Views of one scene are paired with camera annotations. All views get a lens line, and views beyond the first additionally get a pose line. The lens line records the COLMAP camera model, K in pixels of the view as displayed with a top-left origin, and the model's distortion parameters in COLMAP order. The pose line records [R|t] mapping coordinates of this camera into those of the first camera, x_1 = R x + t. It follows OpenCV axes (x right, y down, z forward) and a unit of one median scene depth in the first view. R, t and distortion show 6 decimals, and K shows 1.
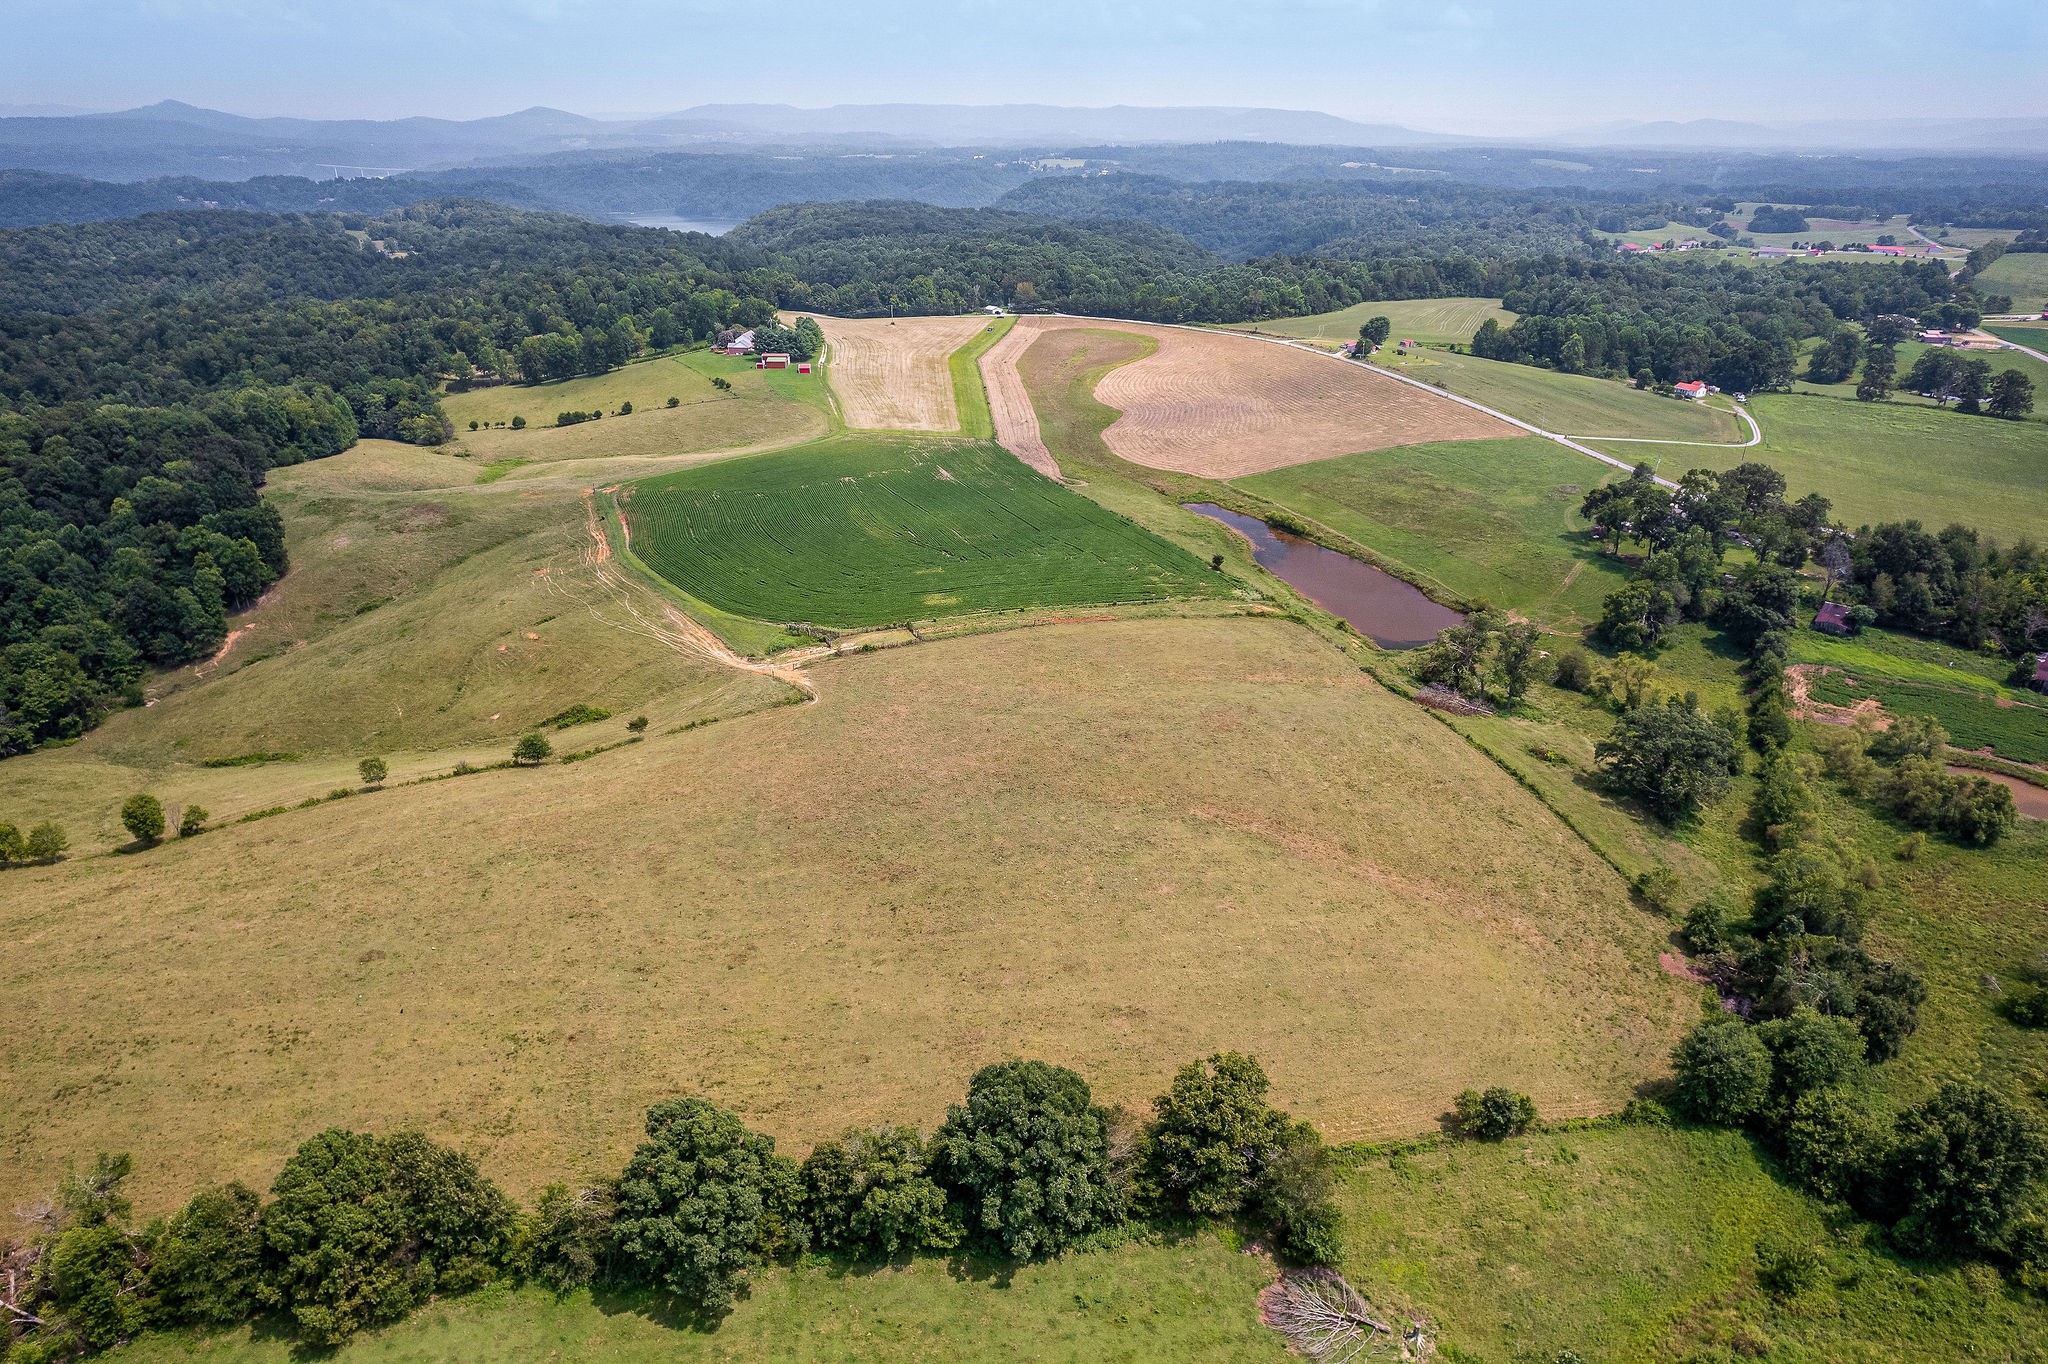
lens RADIAL K [[1307.7, 0, 1031.9], [0, 1307.7, 681.4], [0, 0, 1]] dist [-0.081387, 0.073351]
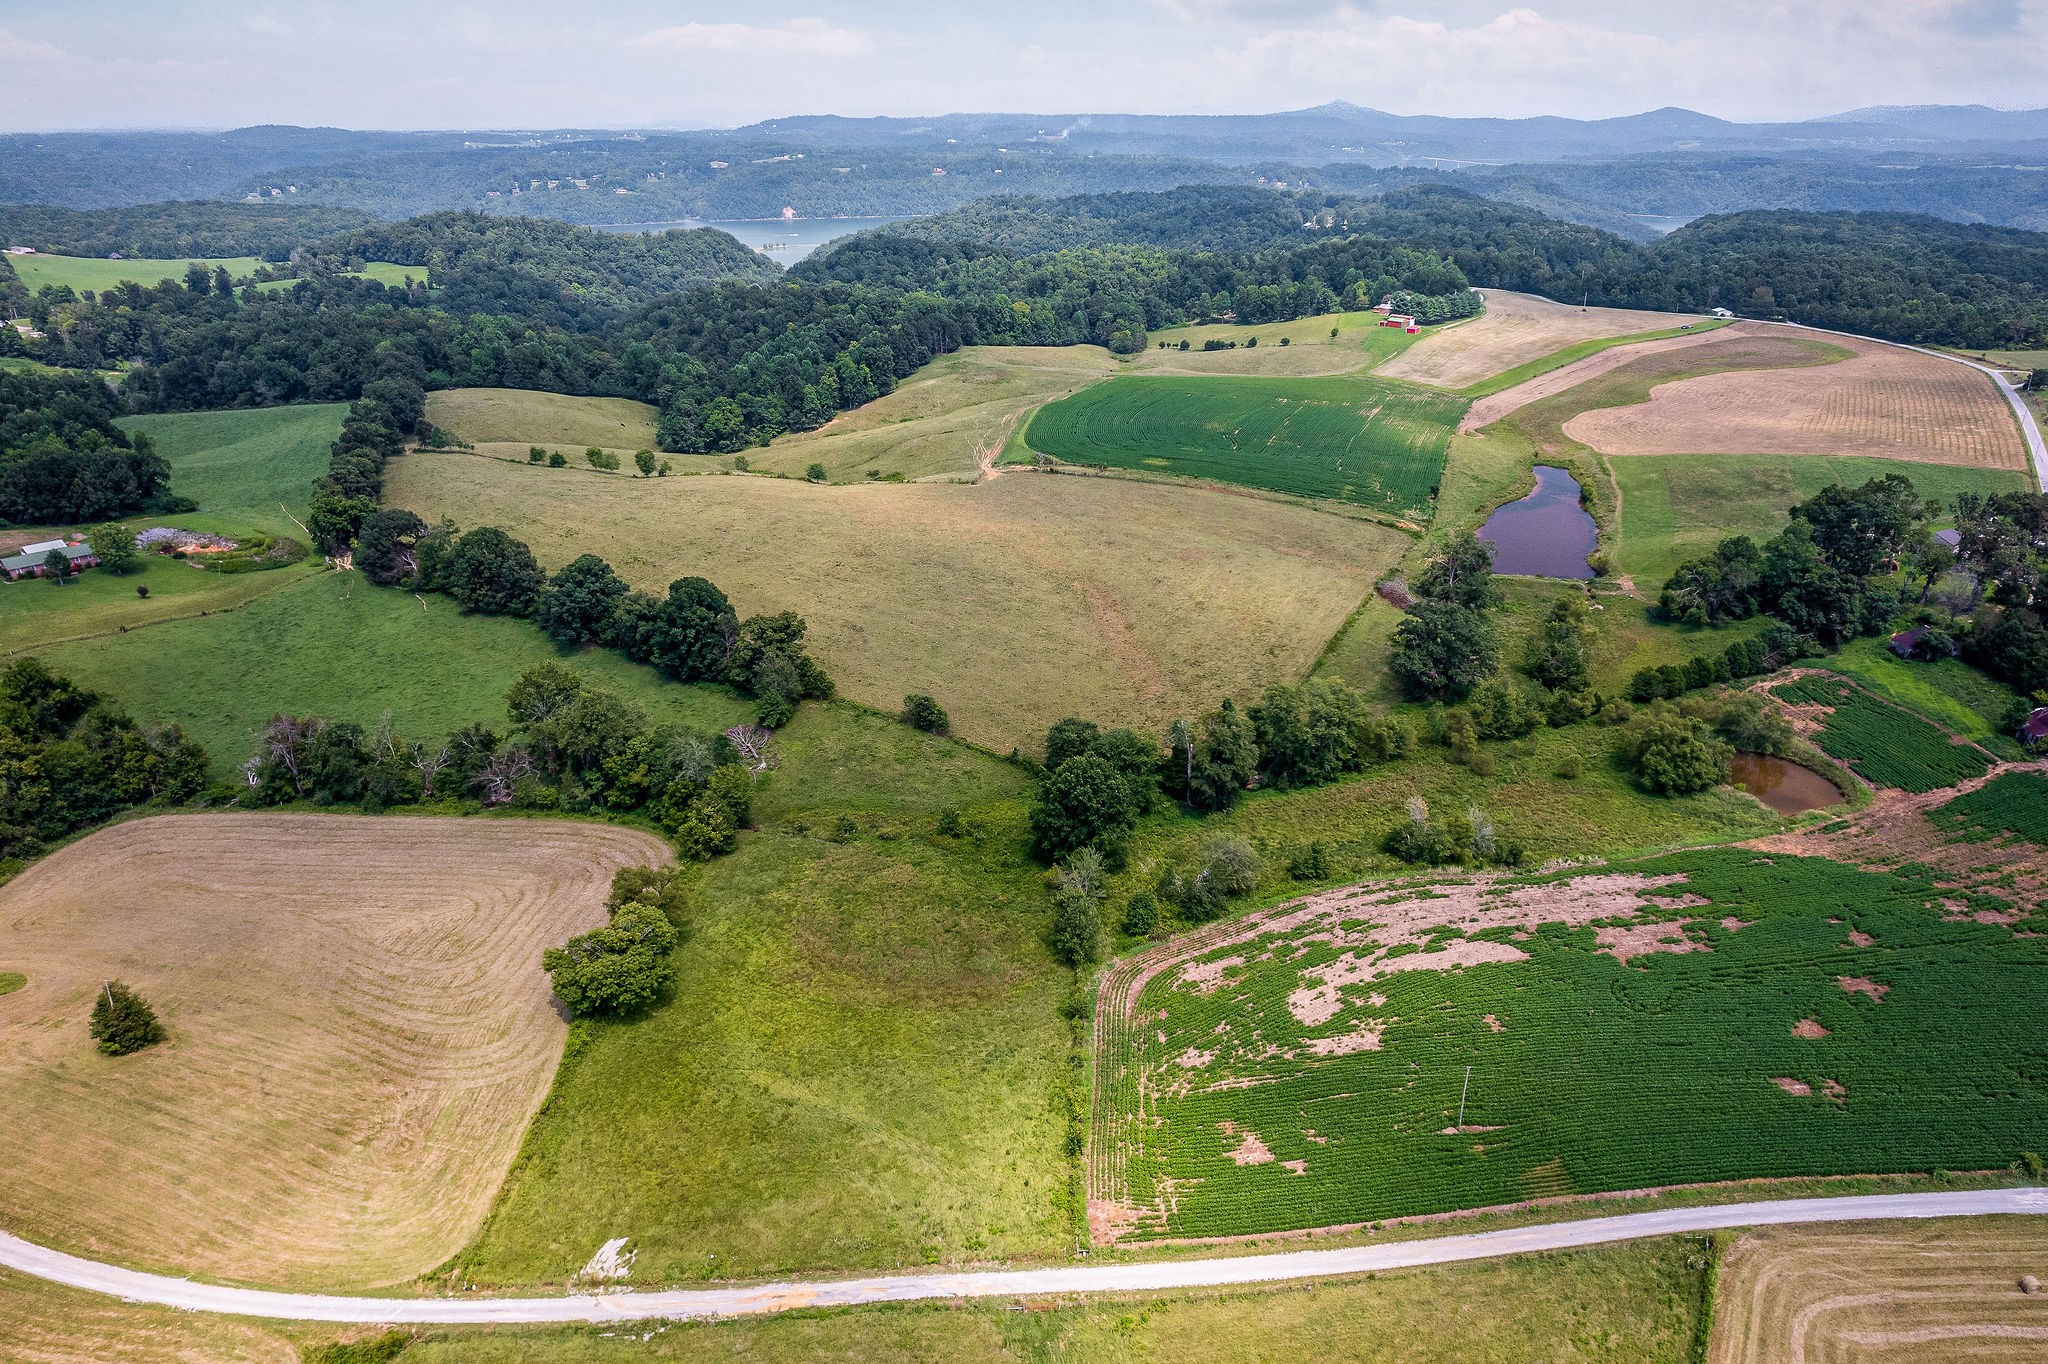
lens RADIAL K [[1364.3, 0, 1078.2], [0, 1364.3, 680.4], [0, 0, 1]] dist [-0.085553, 0.077888]
pose [[0.734448, 0.258489, -0.627511, 0.669090], [-0.268893, 0.959788, 0.080646, 0.050359], [0.623124, 0.109503, 0.774420, -0.071356]]
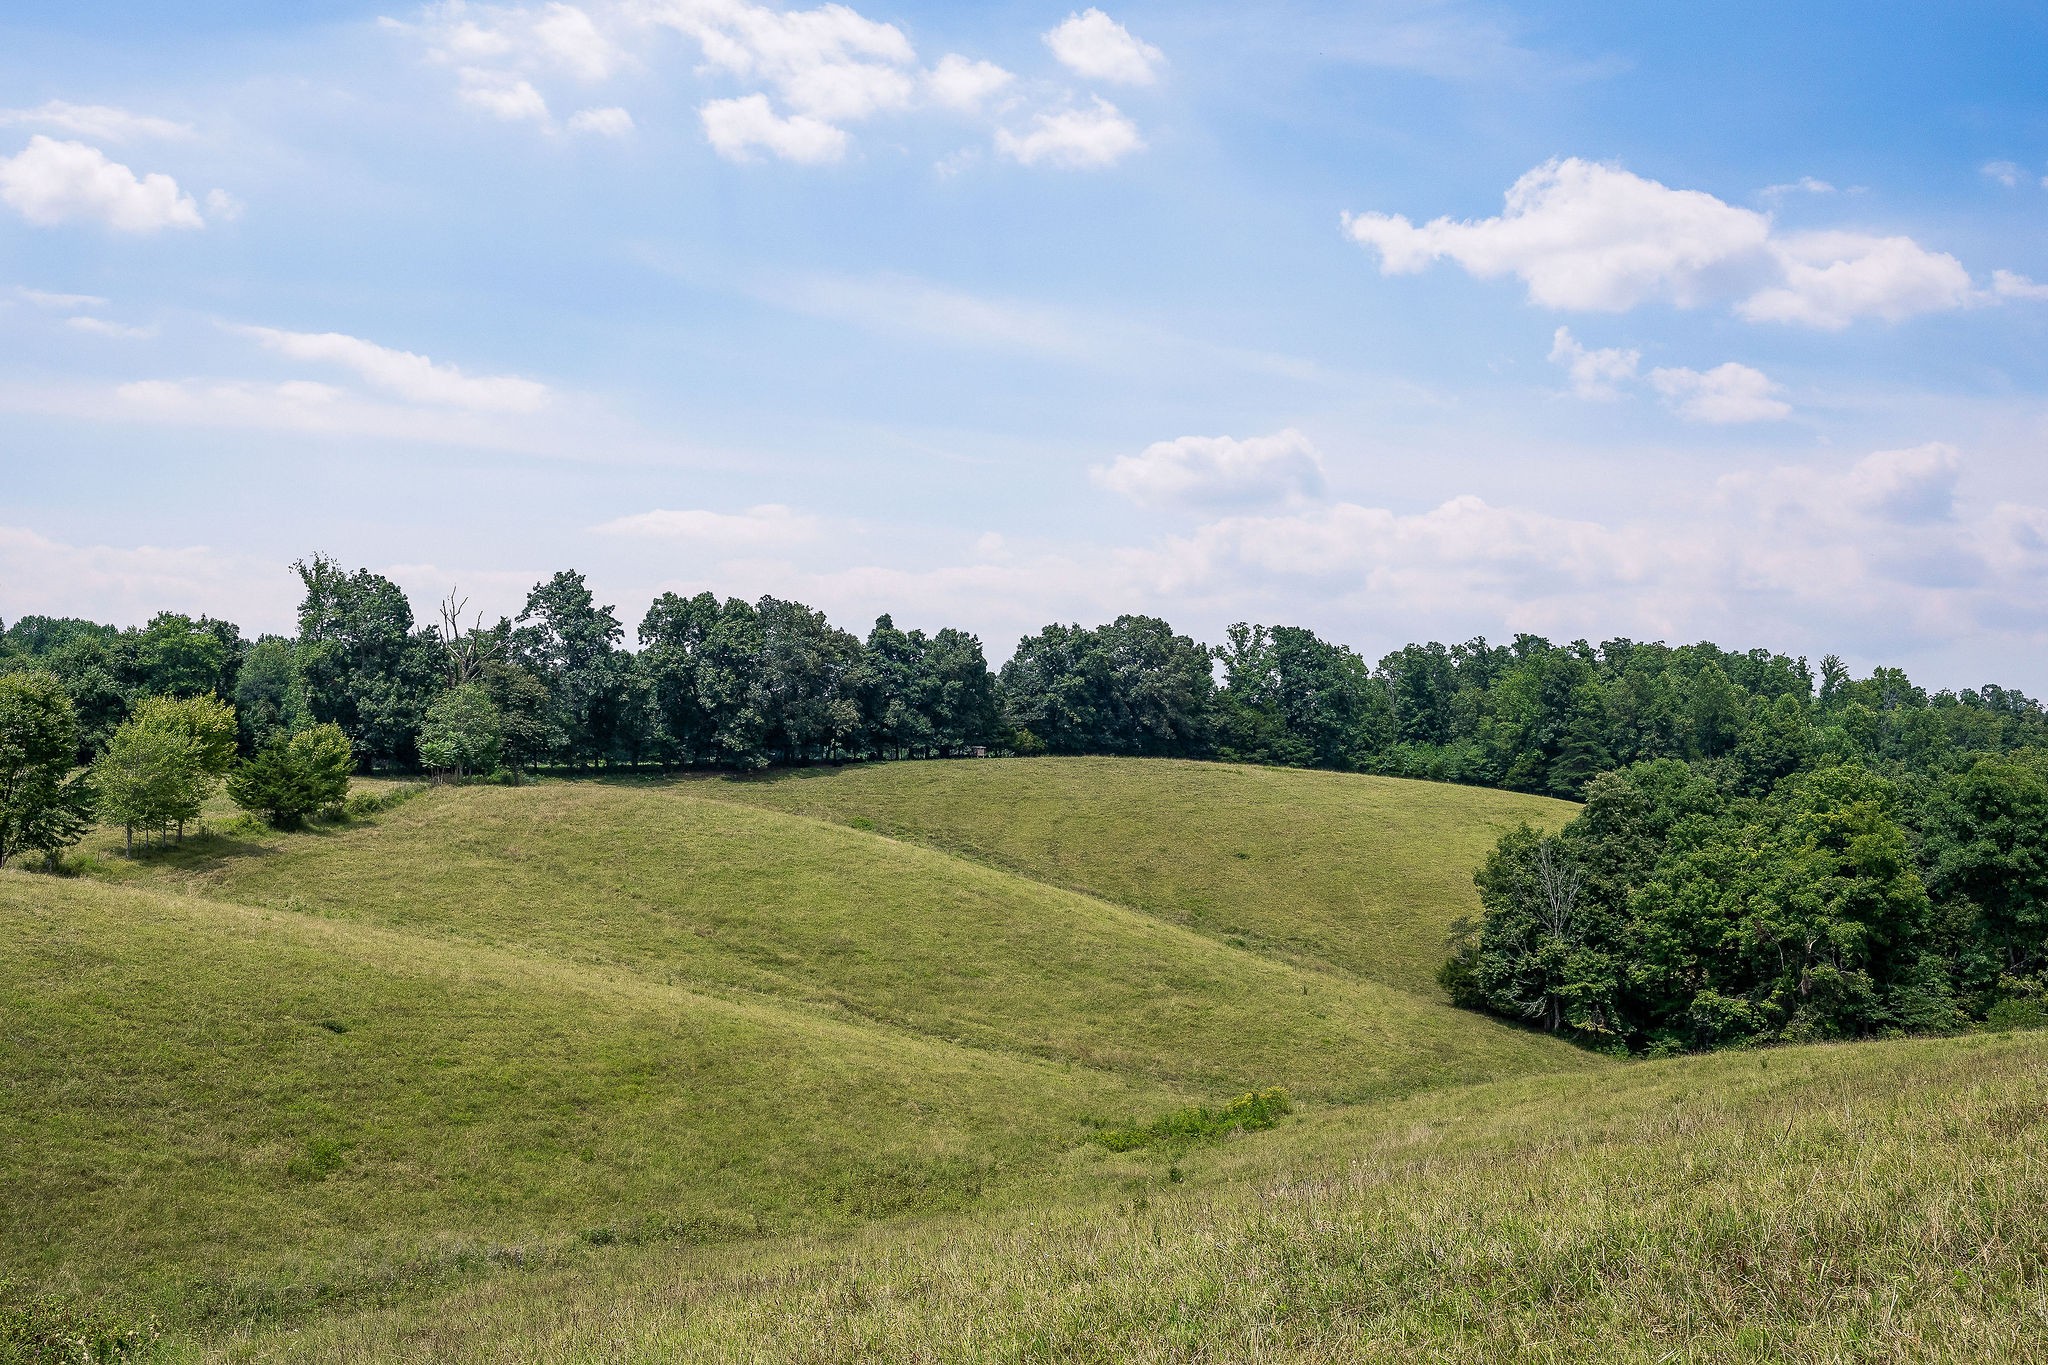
lens RADIAL K [[2015.3, 0, 1028.0], [0, 2015.3, 726.0], [0, 0, 1]] dist [-0.005850, -0.003362]
pose [[-0.357259, -0.005322, -0.933990, -0.217416], [-0.372257, 0.917939, 0.137161, -0.025248], [0.856616, 0.396686, -0.329923, 0.792411]]
